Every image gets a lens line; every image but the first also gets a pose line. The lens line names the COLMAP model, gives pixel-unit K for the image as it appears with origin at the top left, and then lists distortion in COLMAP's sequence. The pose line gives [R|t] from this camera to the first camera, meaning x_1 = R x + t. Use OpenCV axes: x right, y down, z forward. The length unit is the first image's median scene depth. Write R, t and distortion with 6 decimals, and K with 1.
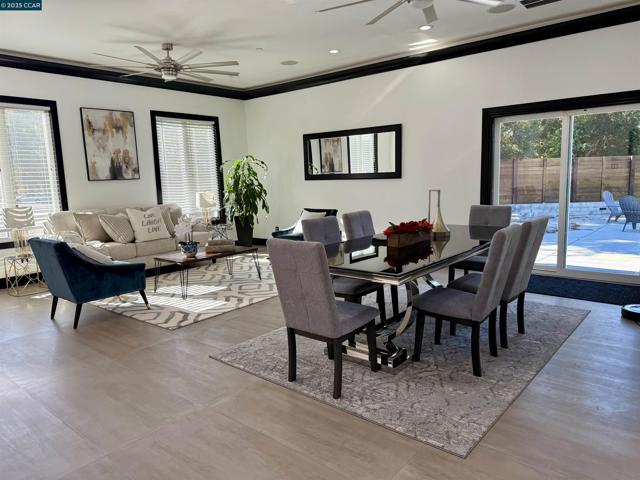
lens RADIAL K [[453.3, 0, 320.5], [0, 453.3, 240.2], [0, 0, 1]] dist [0.007454, 0.002351]
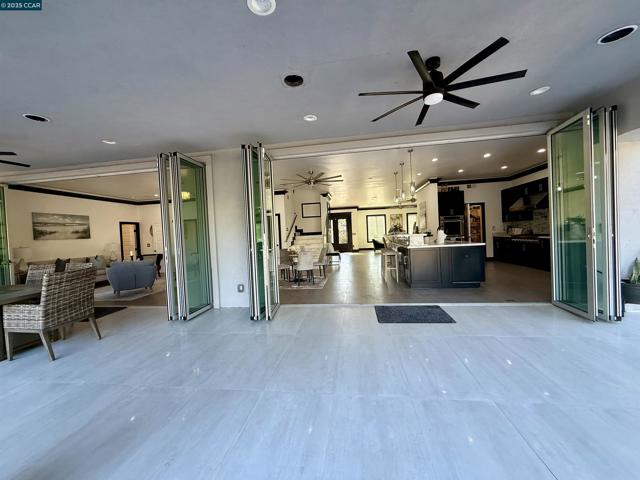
lens RADIAL K [[252.4, 0, 320.1], [0, 252.4, 239.6], [0, 0, 1]] dist [0.000060, 0.000013]
pose [[0.528485, 0.024554, -0.848588, 1.303270], [-0.089896, 0.995580, -0.027179, 0.102432], [0.844170, 0.090649, 0.528356, -0.971109]]
